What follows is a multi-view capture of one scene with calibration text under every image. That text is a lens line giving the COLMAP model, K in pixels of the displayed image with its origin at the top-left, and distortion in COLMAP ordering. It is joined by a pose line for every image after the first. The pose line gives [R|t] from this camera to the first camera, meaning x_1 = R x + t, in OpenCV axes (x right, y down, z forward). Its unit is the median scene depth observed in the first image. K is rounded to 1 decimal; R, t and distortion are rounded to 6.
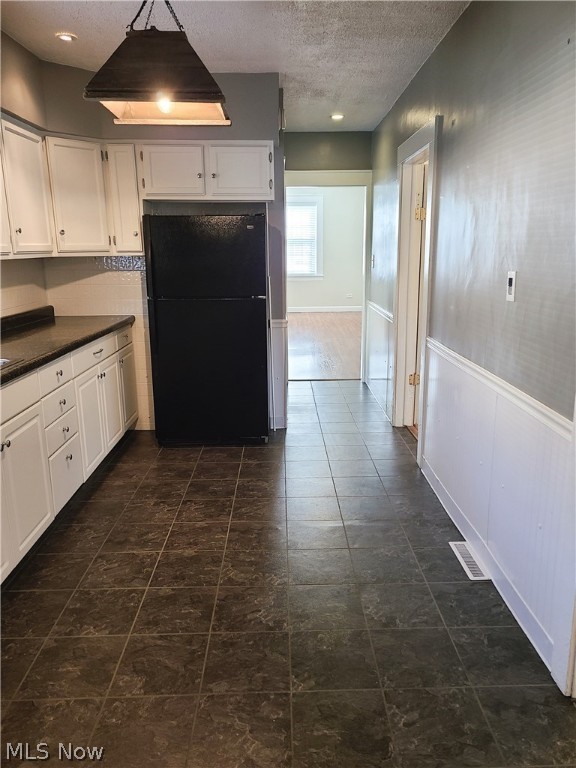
lens RADIAL K [[568.7, 0, 290.3], [0, 568.7, 384.8], [0, 0, 1]] dist [0.031045, 0.002692]
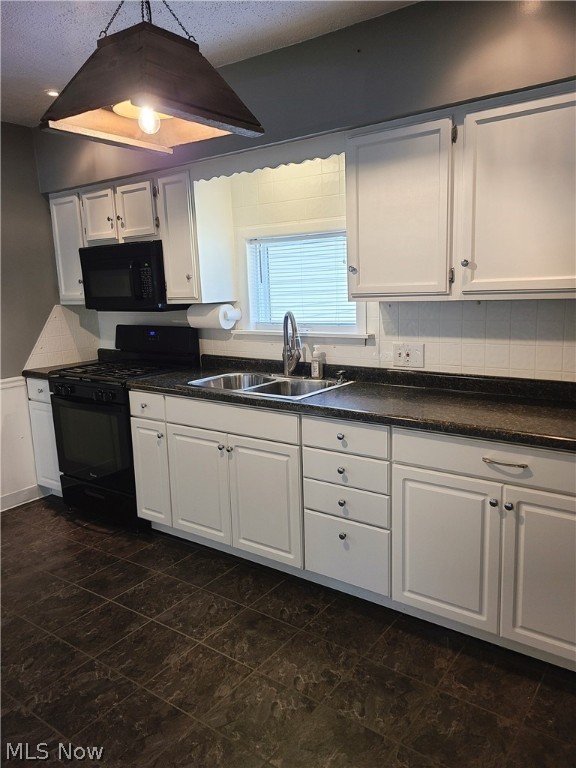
lens RADIAL K [[568.7, 0, 291.7], [0, 568.7, 383.1], [0, 0, 1]] dist [0.031045, 0.002692]
pose [[-0.603626, 0.174471, -0.777943, 0.291305], [-0.145318, 0.935339, 0.322526, -0.368283], [0.783913, 0.307734, -0.539241, 1.421755]]
